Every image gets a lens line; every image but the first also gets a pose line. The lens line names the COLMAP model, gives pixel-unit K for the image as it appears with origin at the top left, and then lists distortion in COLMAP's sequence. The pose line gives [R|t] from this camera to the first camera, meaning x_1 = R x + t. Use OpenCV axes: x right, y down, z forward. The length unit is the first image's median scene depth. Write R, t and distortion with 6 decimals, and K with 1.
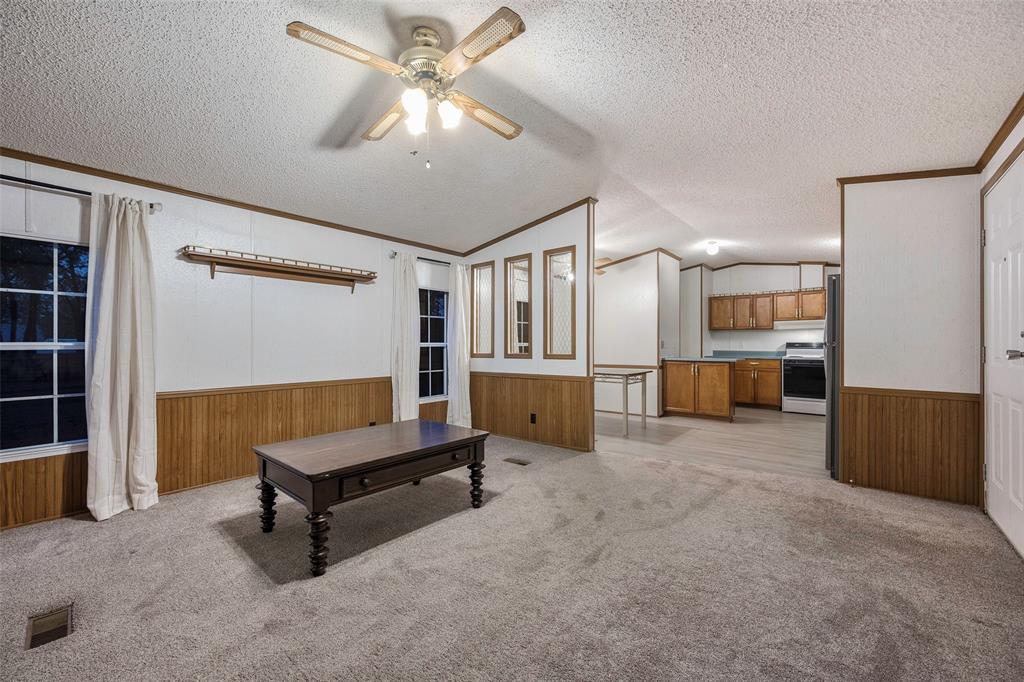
lens RADIAL K [[407.2, 0, 504.3], [0, 407.2, 339.9], [0, 0, 1]] dist [0.028352, -0.000221]
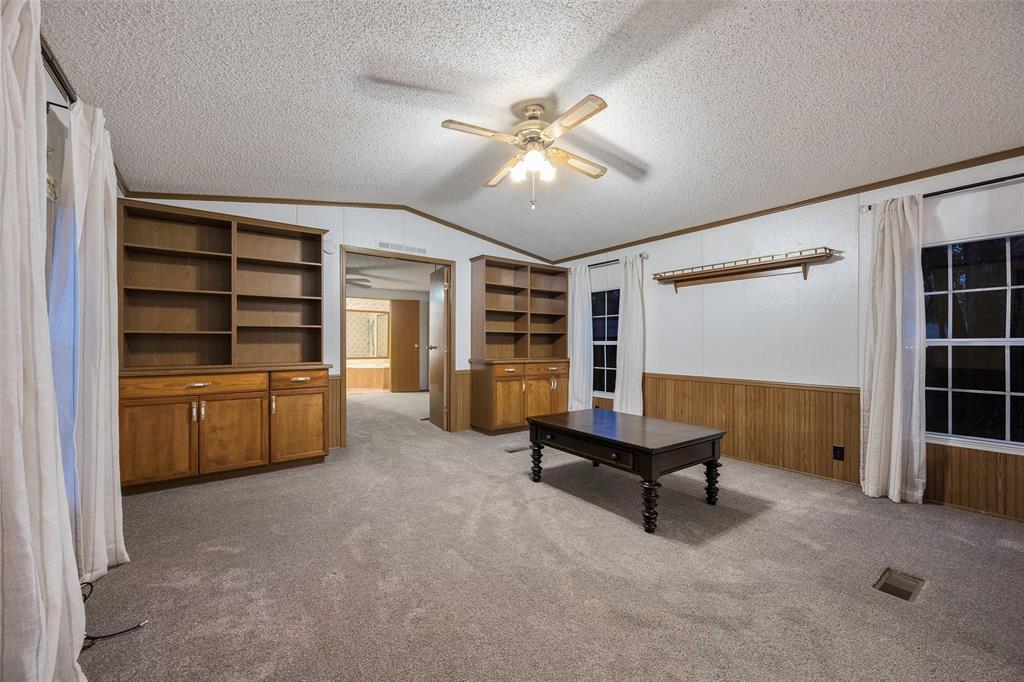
lens RADIAL K [[403.8, 0, 512.0], [0, 403.8, 341.0], [0, 0, 1]] dist [-0.018023, -0.000027]
pose [[-0.223935, -0.000783, -0.974604, 0.660084], [0.013110, 0.999907, -0.003815, 0.005576], [0.974516, -0.013631, -0.223904, 0.736076]]
